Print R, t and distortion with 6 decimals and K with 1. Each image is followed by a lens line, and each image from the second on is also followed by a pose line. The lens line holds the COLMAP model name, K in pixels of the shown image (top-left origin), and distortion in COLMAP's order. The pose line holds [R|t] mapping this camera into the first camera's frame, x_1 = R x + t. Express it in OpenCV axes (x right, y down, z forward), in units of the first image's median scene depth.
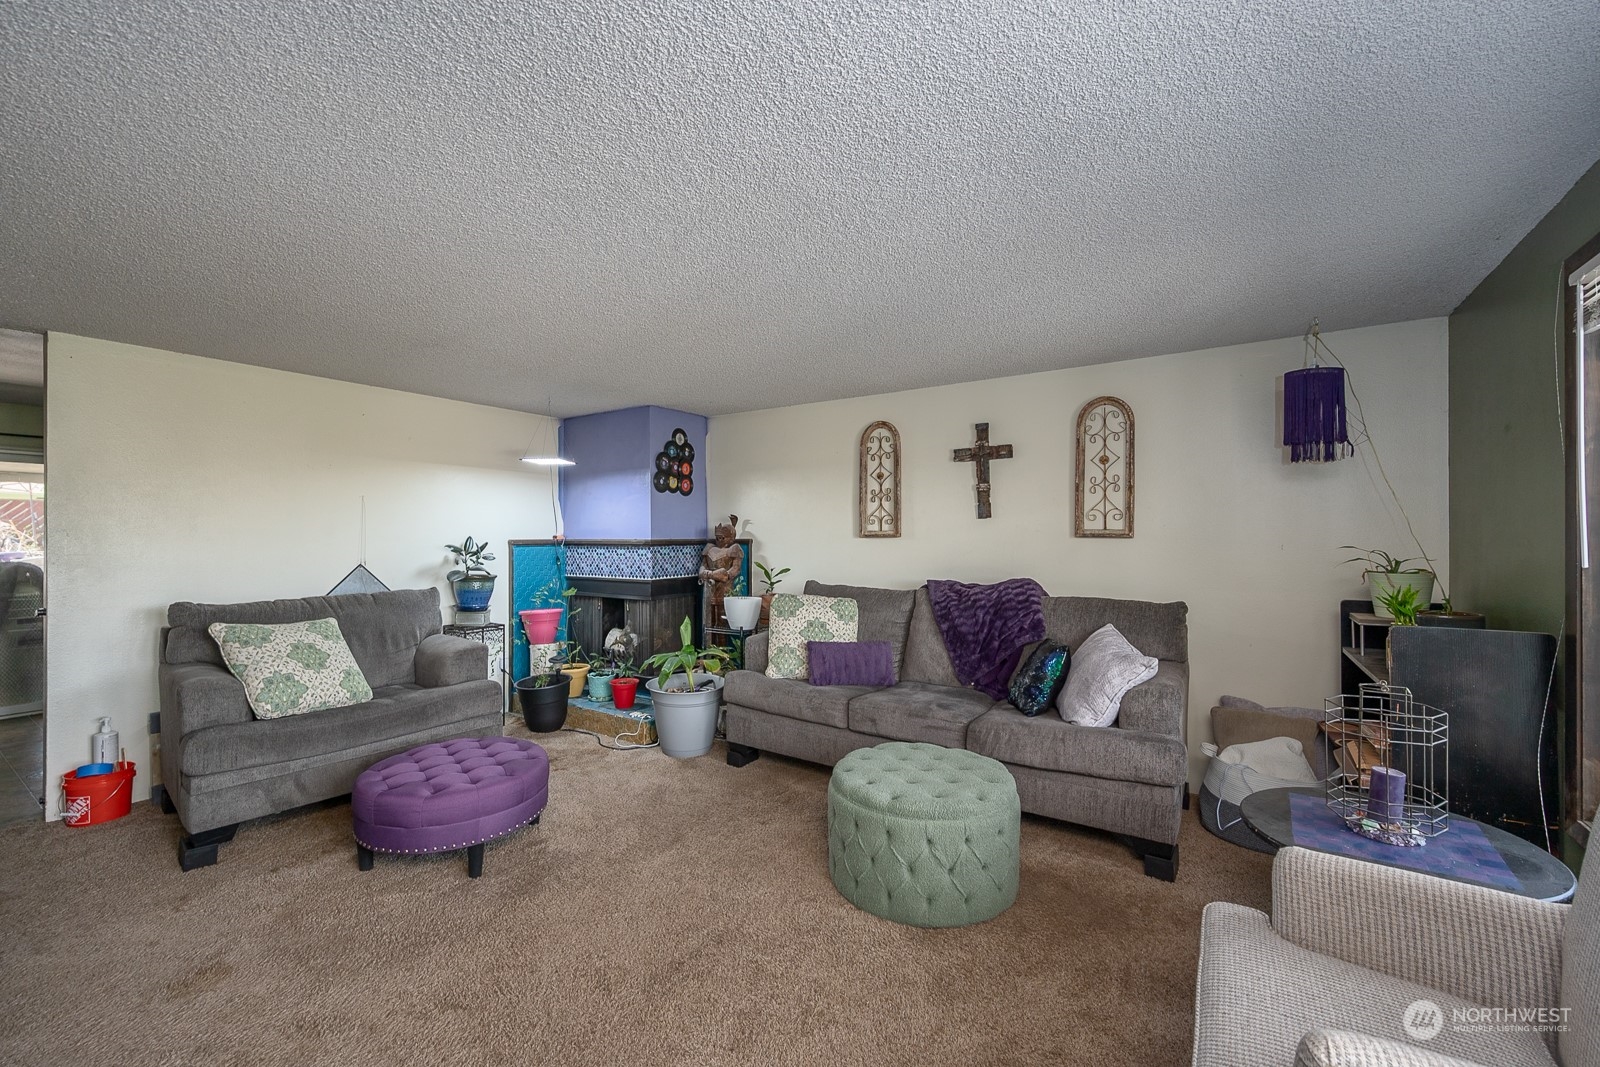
lens RADIAL K [[649.0, 0, 800.0], [0, 649.0, 531.5], [0, 0, 1]] dist [-0.001307, -0.000630]
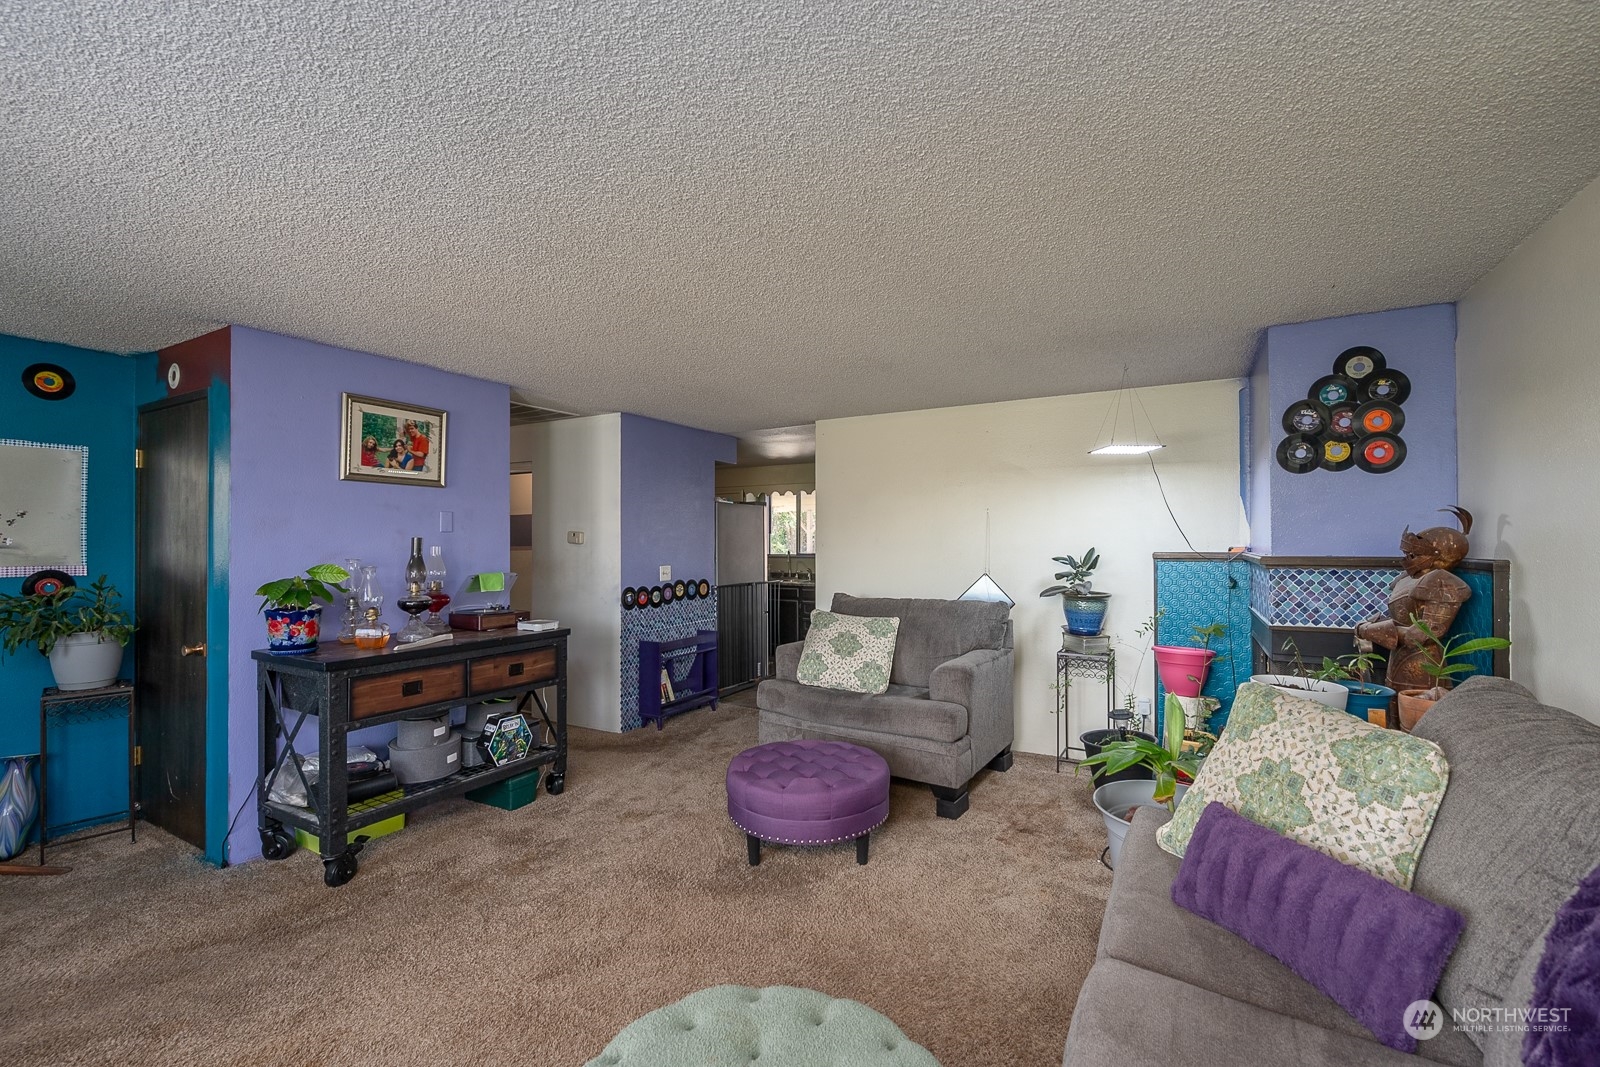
lens RADIAL K [[680.8, 0, 800.8], [0, 680.8, 539.4], [0, 0, 1]] dist [-0.002735, -0.000044]
pose [[0.082298, 0.002000, -0.996606, 0.330173], [0.006201, 0.999978, 0.002519, -0.006887], [0.996588, -0.006387, 0.082284, 0.508852]]
